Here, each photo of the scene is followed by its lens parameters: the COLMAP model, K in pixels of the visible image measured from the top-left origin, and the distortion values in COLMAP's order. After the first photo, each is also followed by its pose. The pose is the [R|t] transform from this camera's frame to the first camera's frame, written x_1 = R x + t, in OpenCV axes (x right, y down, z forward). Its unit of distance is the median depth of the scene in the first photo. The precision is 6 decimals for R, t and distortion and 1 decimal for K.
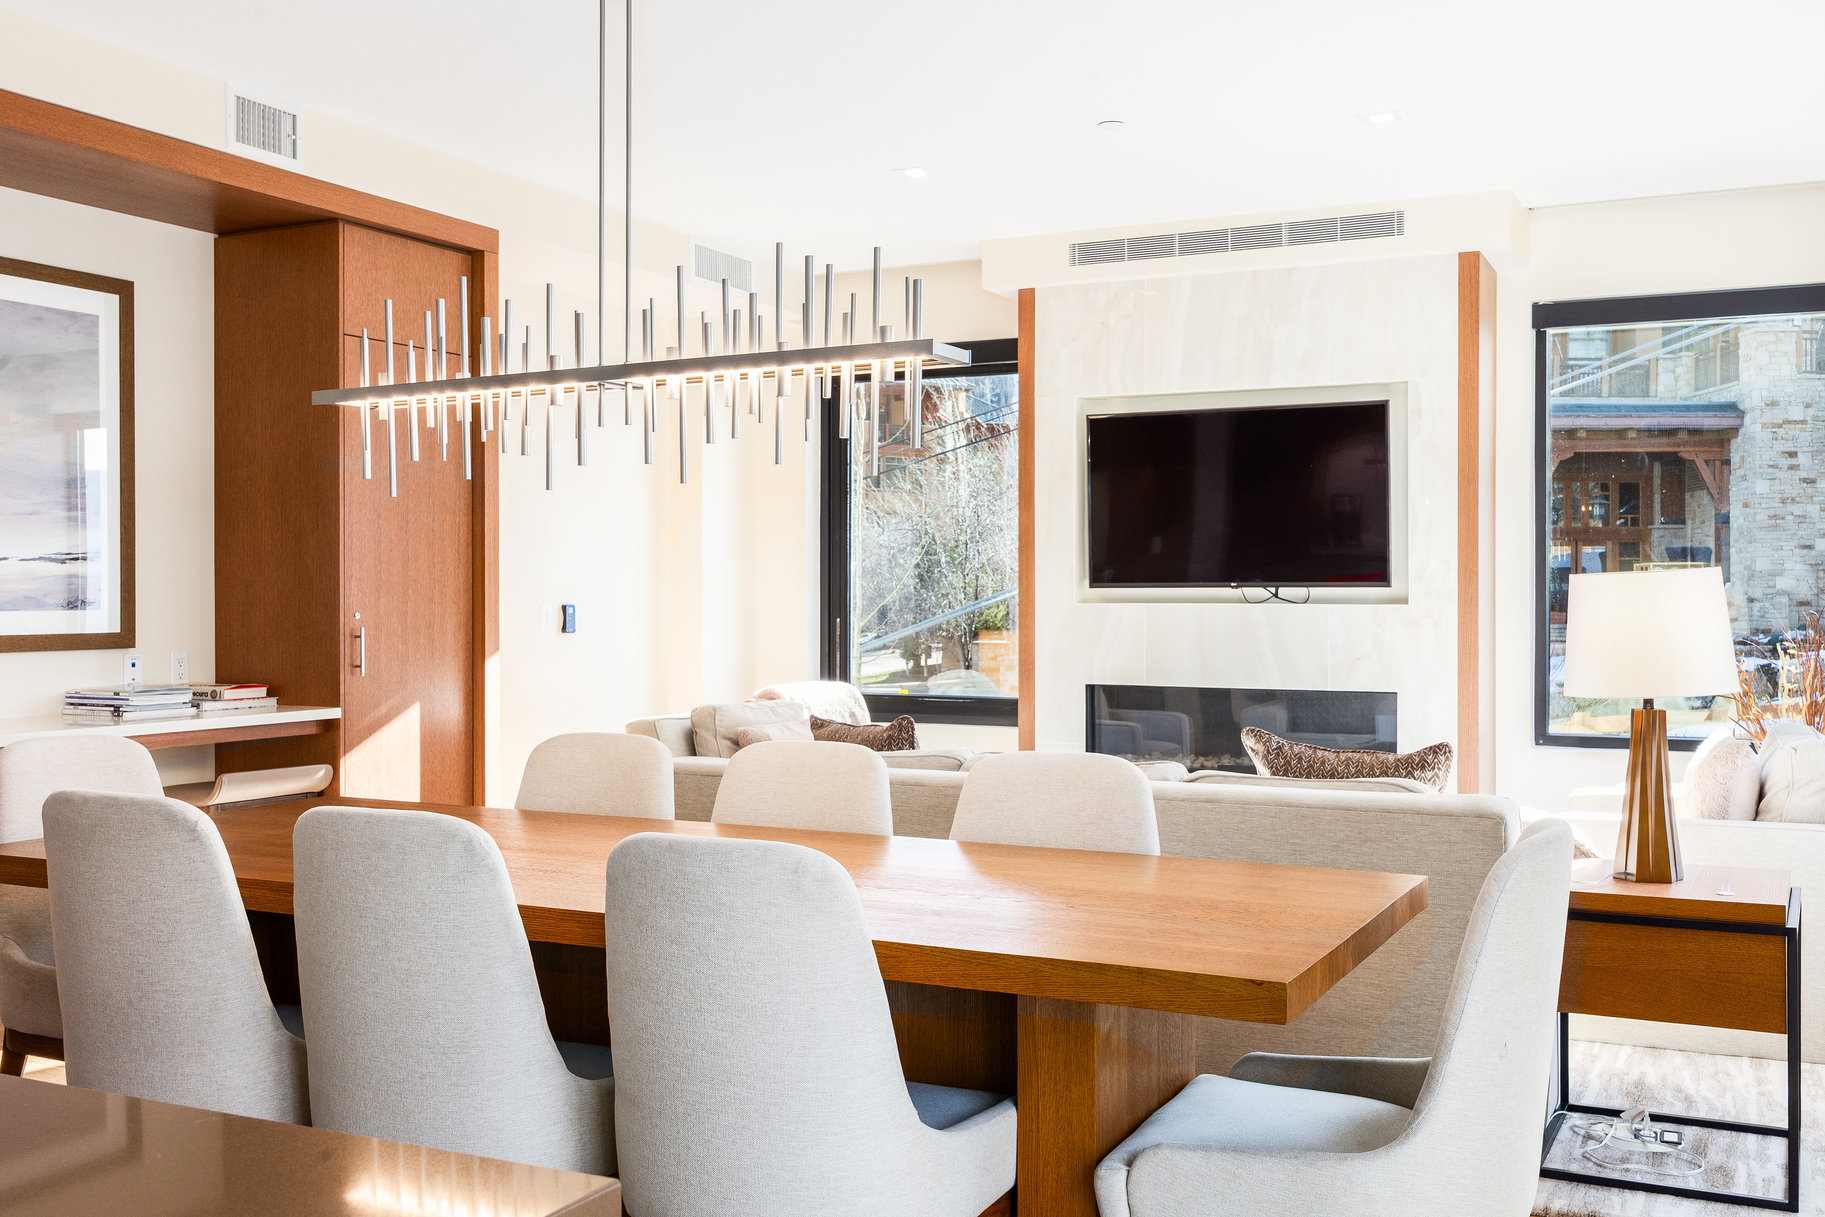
lens RADIAL K [[1703.1, 0, 907.1], [0, 1703.1, 604.7], [0, 0, 1]] dist [0.014232, 0.000000]
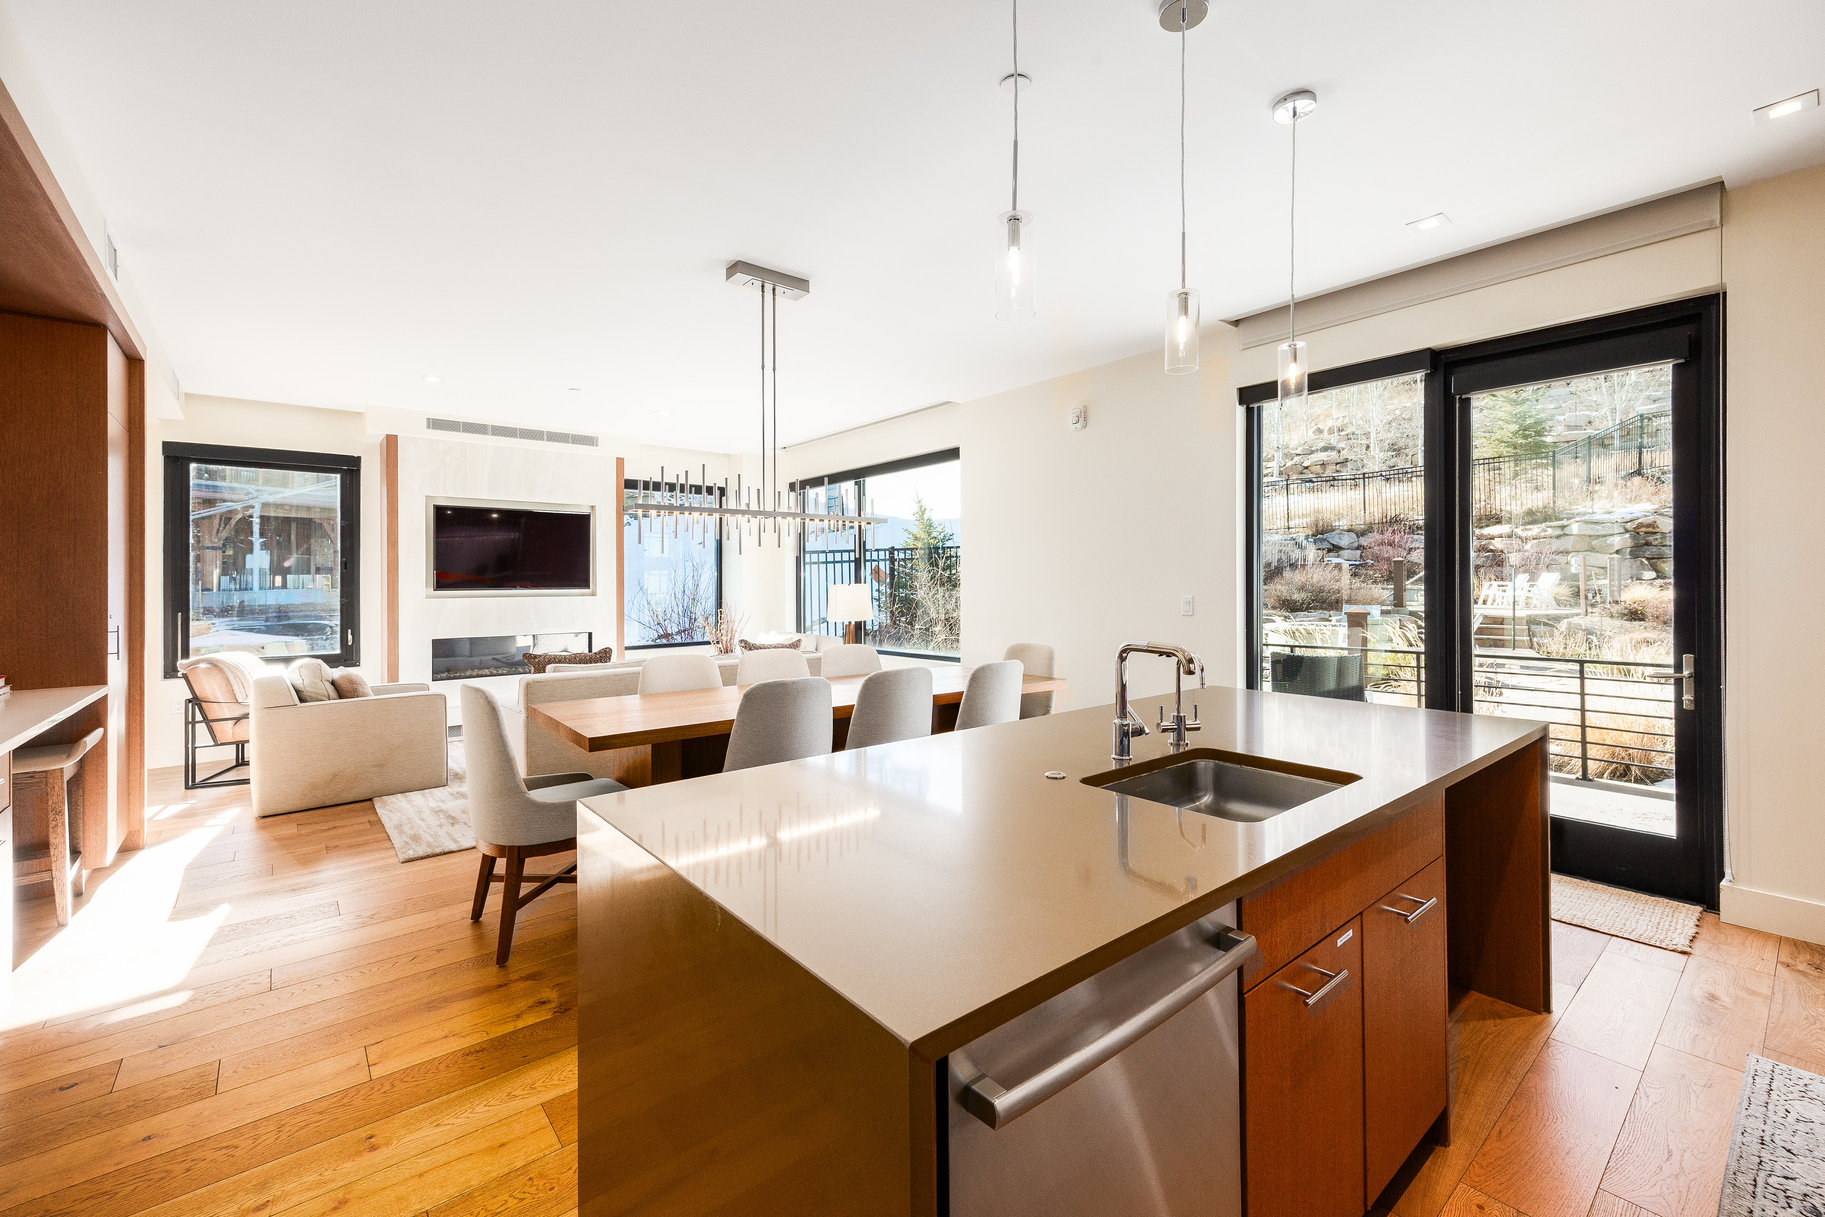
lens RADIAL K [[753.2, 0, 918.8], [0, 753.2, 582.6], [0, 0, 1]] dist [0.012527, -0.001113]
pose [[0.405445, -0.001436, 0.914118, -0.607745], [0.015507, 0.999866, -0.005308, -0.007517], [-0.913988, 0.016328, 0.405413, 0.152078]]
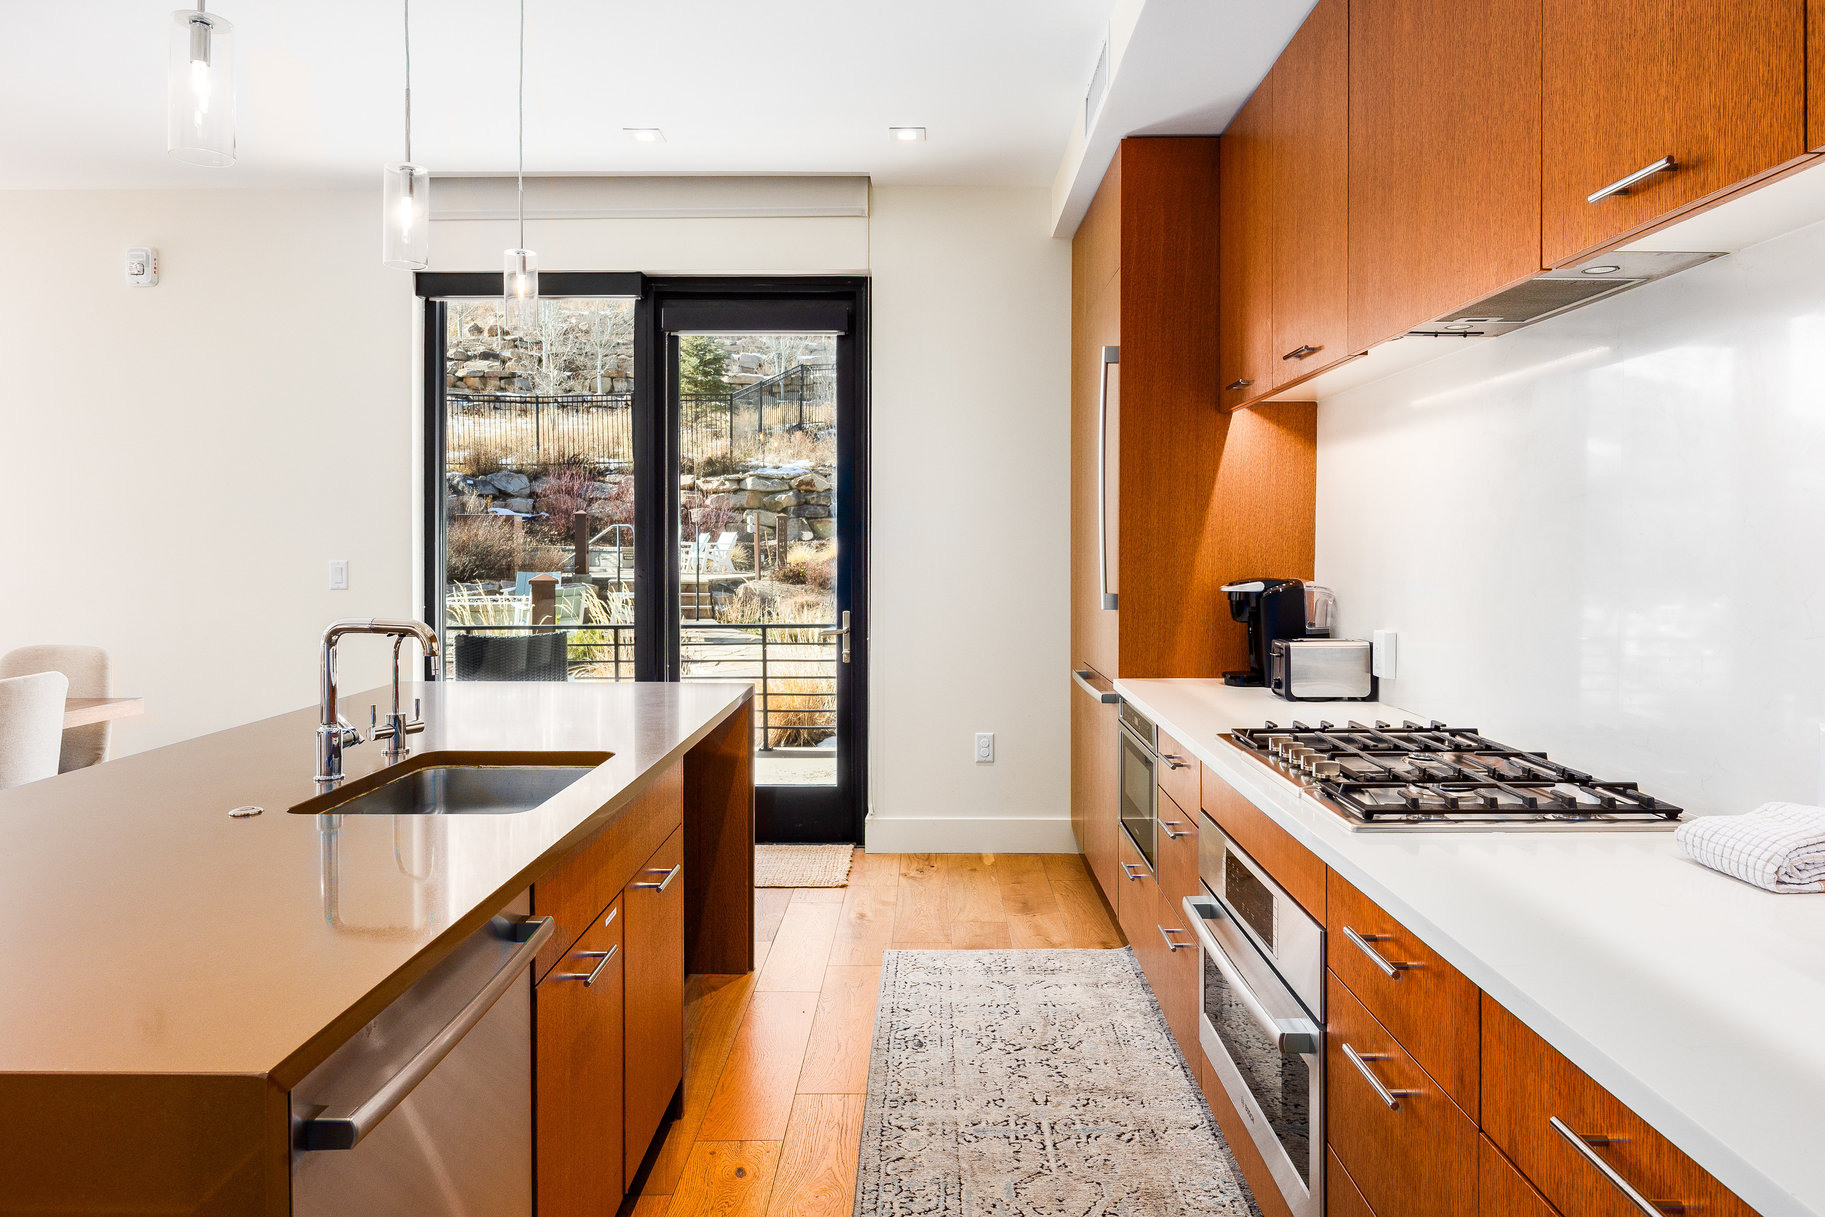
lens RADIAL K [[1121.8, 0, 921.8], [0, 1121.8, 550.9], [0, 0, 1]] dist [-0.003909, -0.000458]
pose [[-0.435646, -0.009041, 0.900072, -0.678260], [0.009039, 0.999855, 0.014418, -0.008329], [-0.900072, 0.014417, -0.435502, 0.189700]]
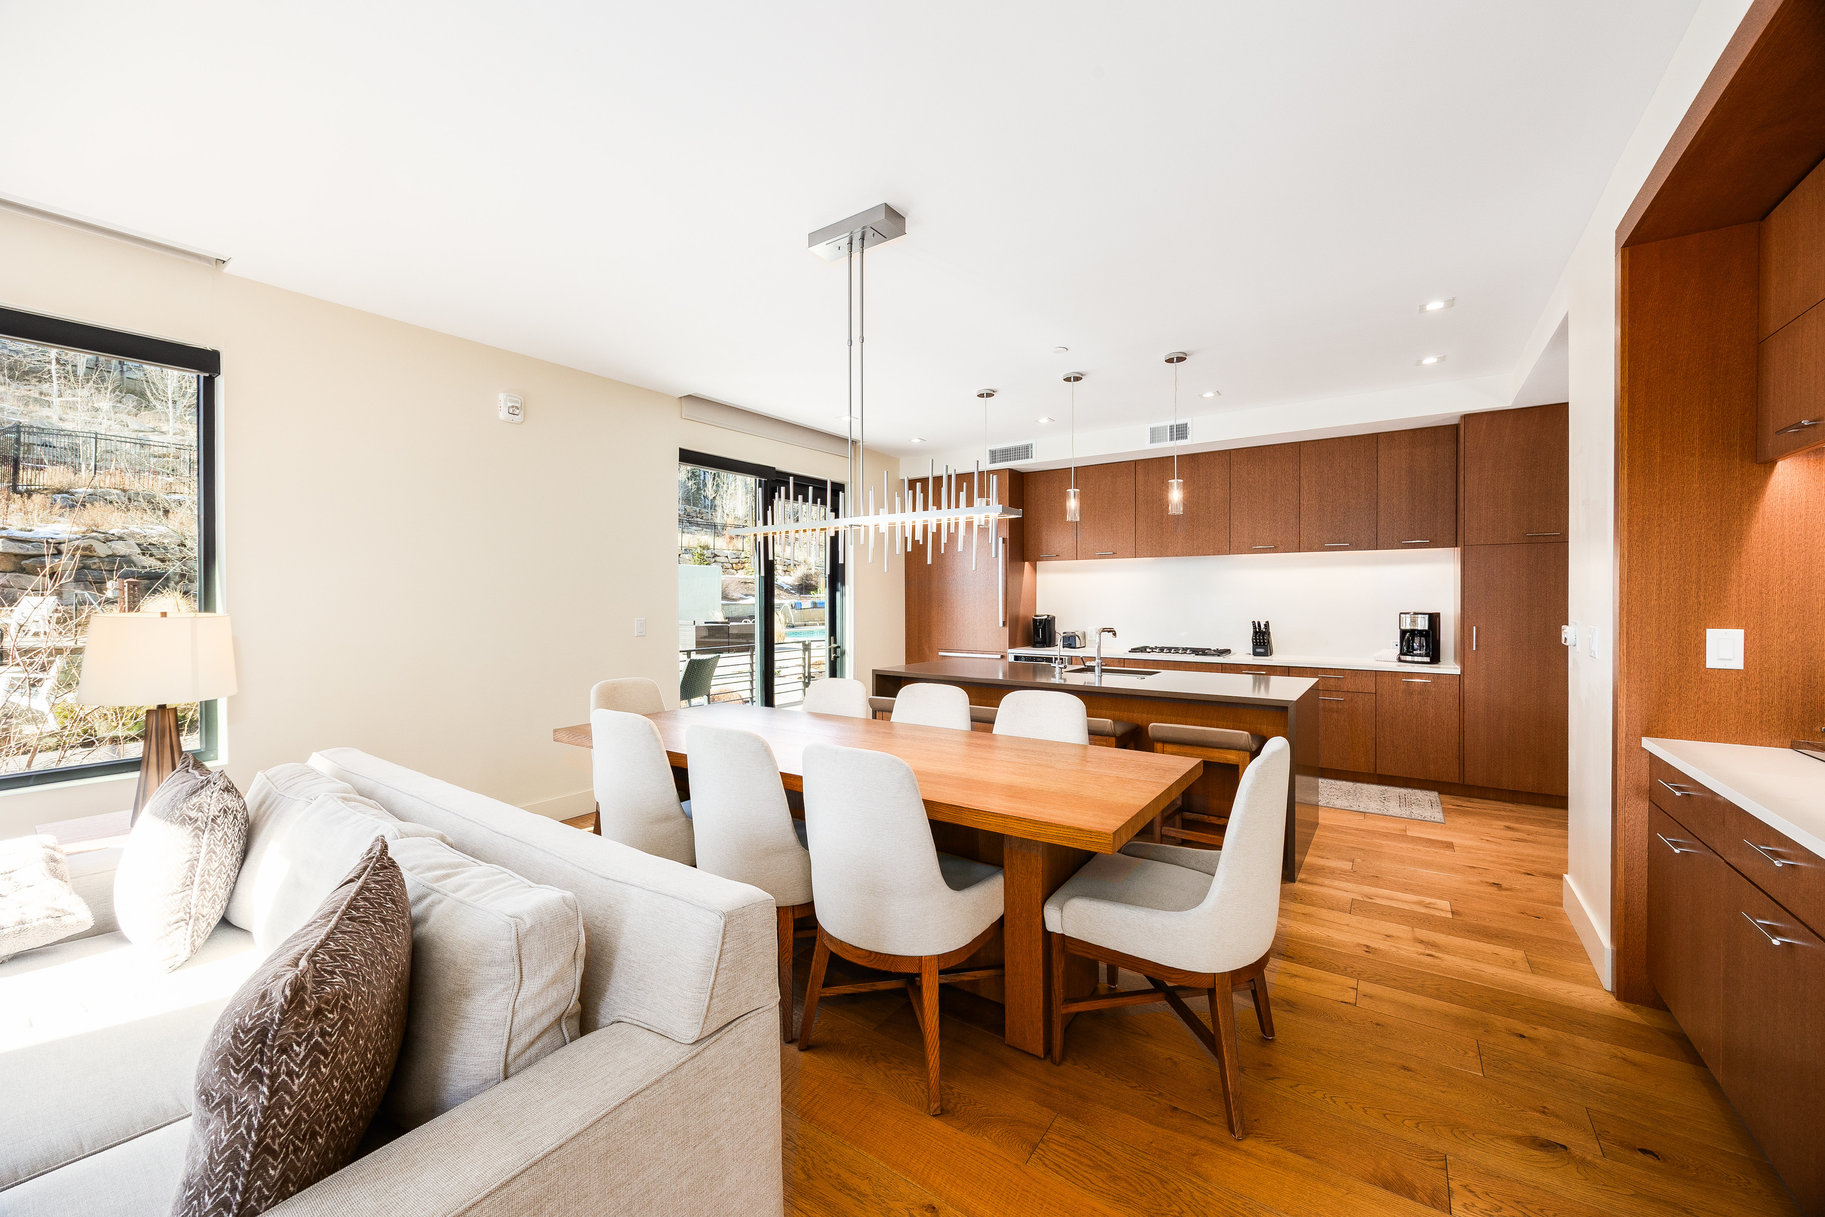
lens RADIAL K [[693.5, 0, 908.2], [0, 693.5, 604.2], [0, 0, 1]] dist [-0.001357, -0.000043]
pose [[-0.988116, 0.002641, 0.153686, -0.190857], [0.005437, 0.999827, 0.017776, -0.022310], [-0.153613, 0.018400, -0.987960, 0.979041]]
